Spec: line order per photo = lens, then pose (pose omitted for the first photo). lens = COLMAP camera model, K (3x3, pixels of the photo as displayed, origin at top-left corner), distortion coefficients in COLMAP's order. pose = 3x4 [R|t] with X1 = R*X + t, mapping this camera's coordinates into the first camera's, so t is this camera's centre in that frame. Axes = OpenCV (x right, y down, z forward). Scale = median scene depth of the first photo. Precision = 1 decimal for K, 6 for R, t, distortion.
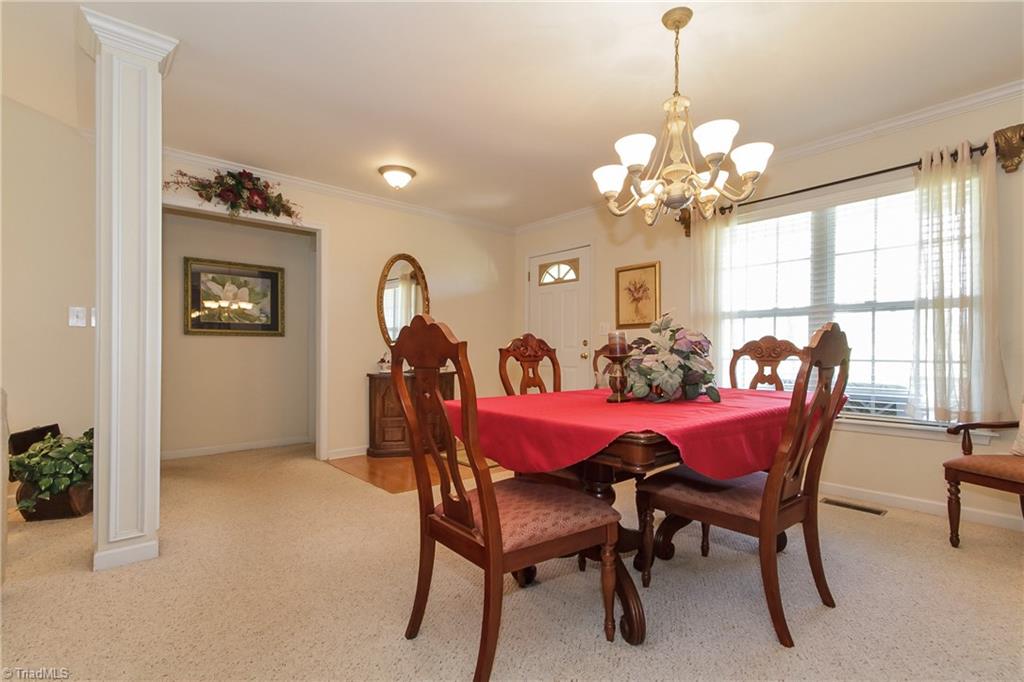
lens RADIAL K [[490.4, 0, 504.4], [0, 490.4, 353.8], [0, 0, 1]] dist [0.003577, 0.000671]
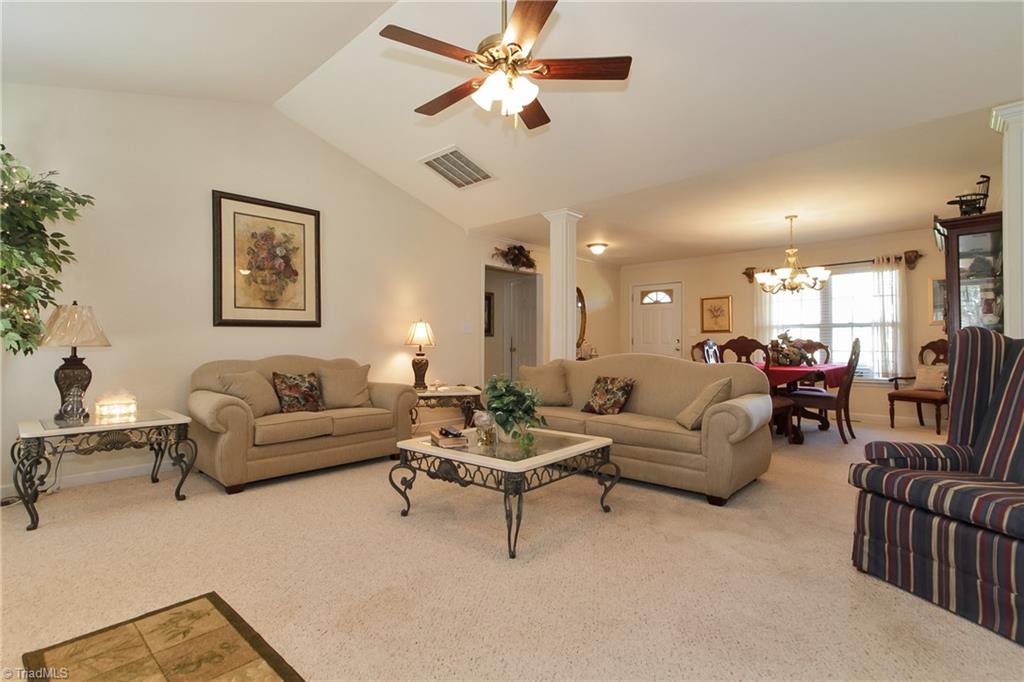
lens RADIAL K [[486.4, 0, 508.9], [0, 486.4, 336.9], [0, 0, 1]] dist [0.002021, 0.000282]
pose [[0.995591, 0.004871, 0.093670, -0.773395], [-0.002653, 0.999713, -0.023791, 0.004853], [-0.093759, 0.023438, 0.995319, -0.791341]]
